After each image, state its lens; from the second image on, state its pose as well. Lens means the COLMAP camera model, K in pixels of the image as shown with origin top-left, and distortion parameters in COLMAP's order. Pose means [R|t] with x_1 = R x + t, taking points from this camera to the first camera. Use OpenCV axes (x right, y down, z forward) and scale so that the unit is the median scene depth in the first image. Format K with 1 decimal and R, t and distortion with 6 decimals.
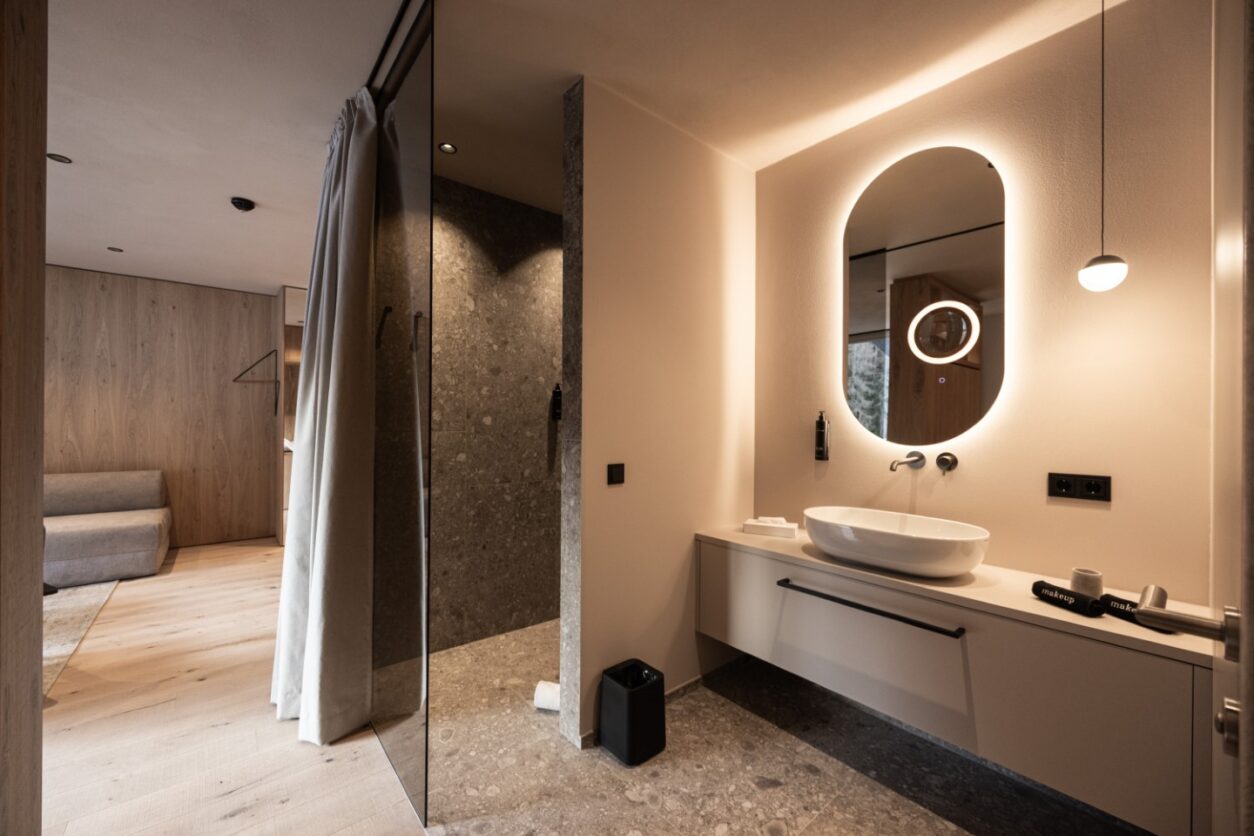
lens RADIAL K [[491.8, 0, 607.4], [0, 491.8, 420.0], [0, 0, 1]] dist [-0.002282, -0.000037]
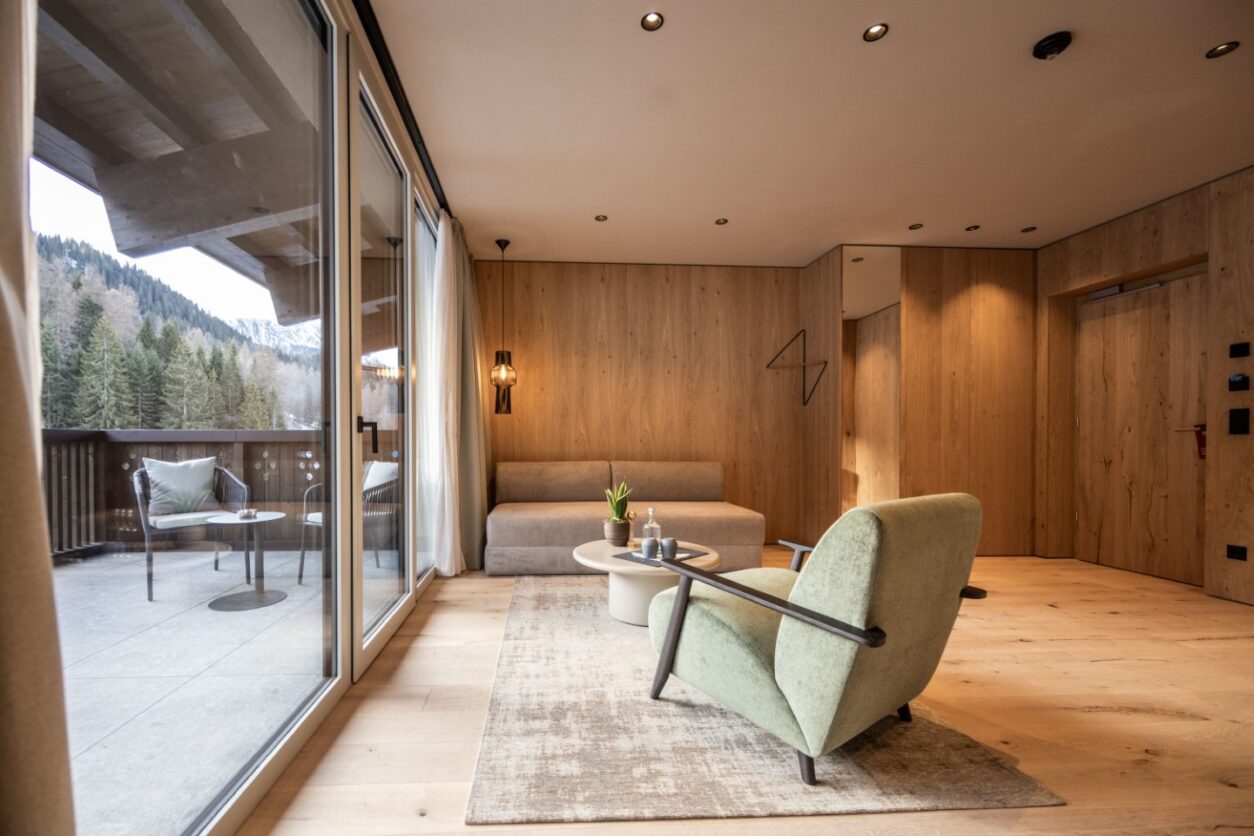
lens RADIAL K [[491.8, 0, 563.2], [0, 491.8, 450.1], [0, 0, 1]] dist [-0.002282, -0.000037]
pose [[0.811387, 0.000228, -0.584509, -0.901051], [0.009310, 0.999868, 0.013314, 0.096723], [0.584435, -0.016244, 0.811278, 0.073158]]
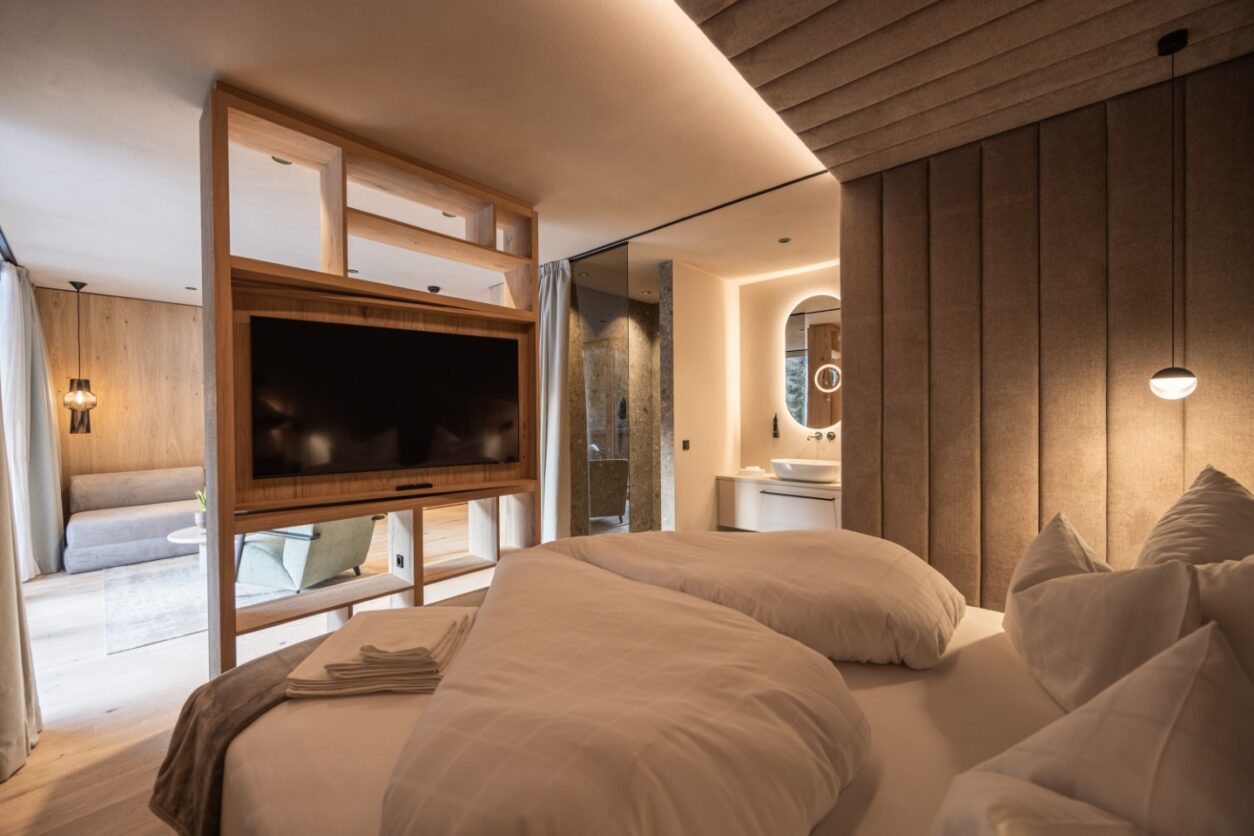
lens RADIAL K [[491.8, 0, 622.8], [0, 491.8, 419.7], [0, 0, 1]] dist [-0.002282, -0.000037]
pose [[0.987711, -0.018038, 0.155247, -0.388742], [0.016767, 0.999814, 0.009497, -0.015611], [-0.155390, -0.006778, 0.987830, -0.699935]]
